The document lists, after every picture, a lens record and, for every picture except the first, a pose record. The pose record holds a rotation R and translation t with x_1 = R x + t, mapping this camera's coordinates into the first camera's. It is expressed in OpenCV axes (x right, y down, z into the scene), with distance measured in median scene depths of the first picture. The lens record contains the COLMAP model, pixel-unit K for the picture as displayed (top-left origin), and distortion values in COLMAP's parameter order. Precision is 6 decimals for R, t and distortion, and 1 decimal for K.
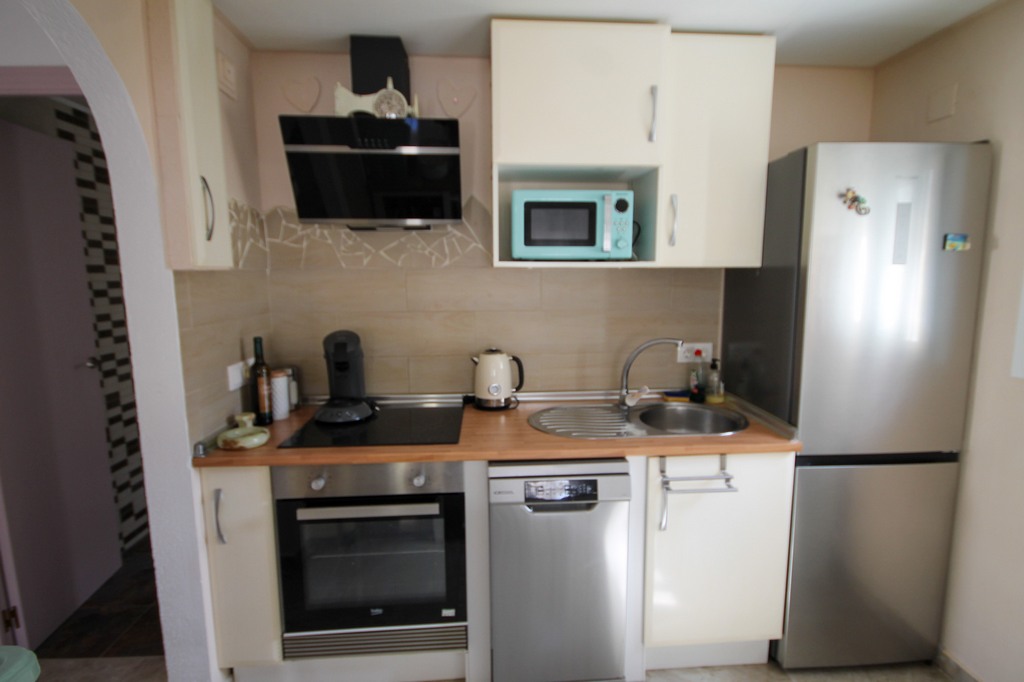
lens RADIAL K [[478.8, 0, 521.5], [0, 478.8, 344.1], [0, 0, 1]] dist [-0.004721, 0.000042]
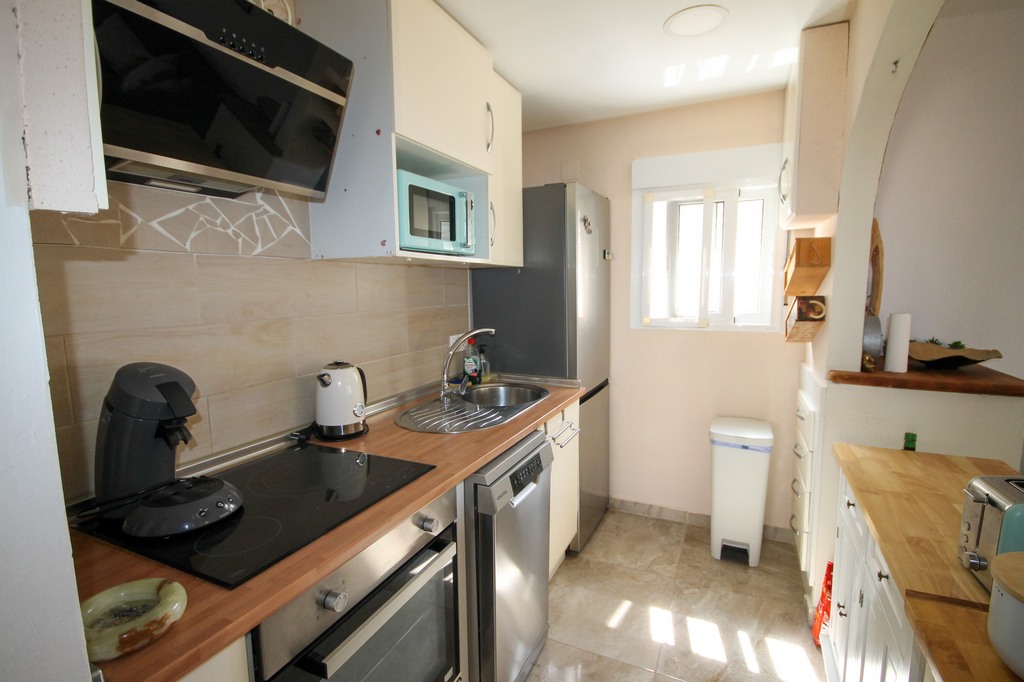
lens RADIAL K [[478.8, 0, 510.8], [0, 478.8, 349.0], [0, 0, 1]] dist [-0.004721, 0.000042]
pose [[0.488073, -0.117800, 0.864817, -0.669659], [0.135250, 0.989089, 0.058398, -0.021710], [-0.862260, 0.088464, 0.498680, 0.401126]]
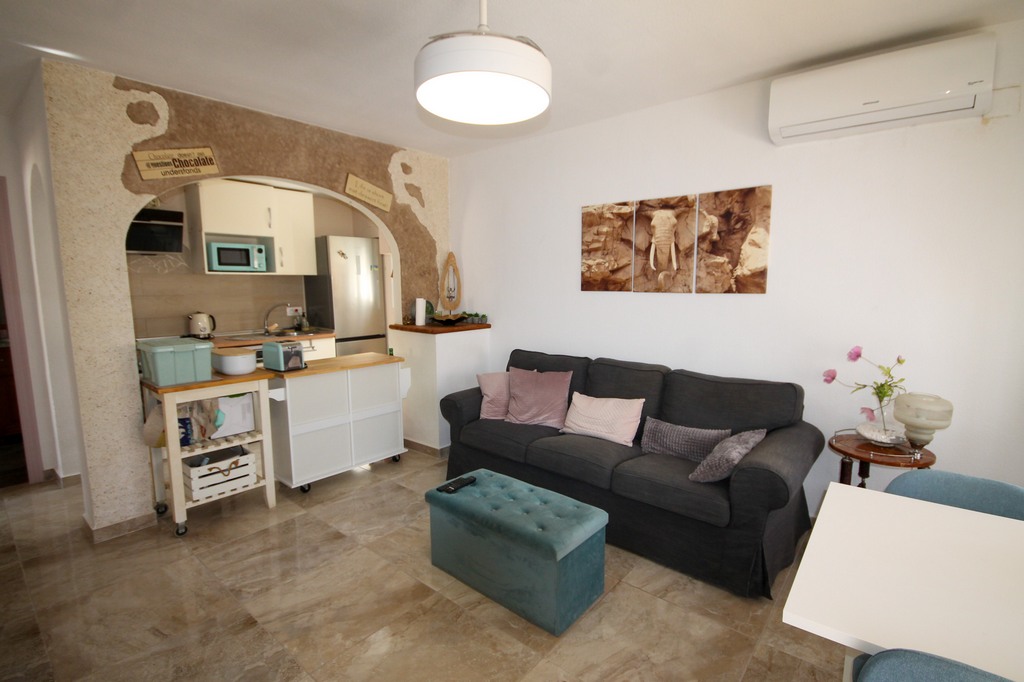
lens RADIAL K [[478.8, 0, 519.1], [0, 478.8, 340.7], [0, 0, 1]] dist [-0.004721, 0.000042]
pose [[0.685296, -0.089634, 0.722728, -0.706144], [0.103821, 0.994285, 0.024868, 0.260370], [-0.720827, 0.057992, 0.690685, -1.675170]]
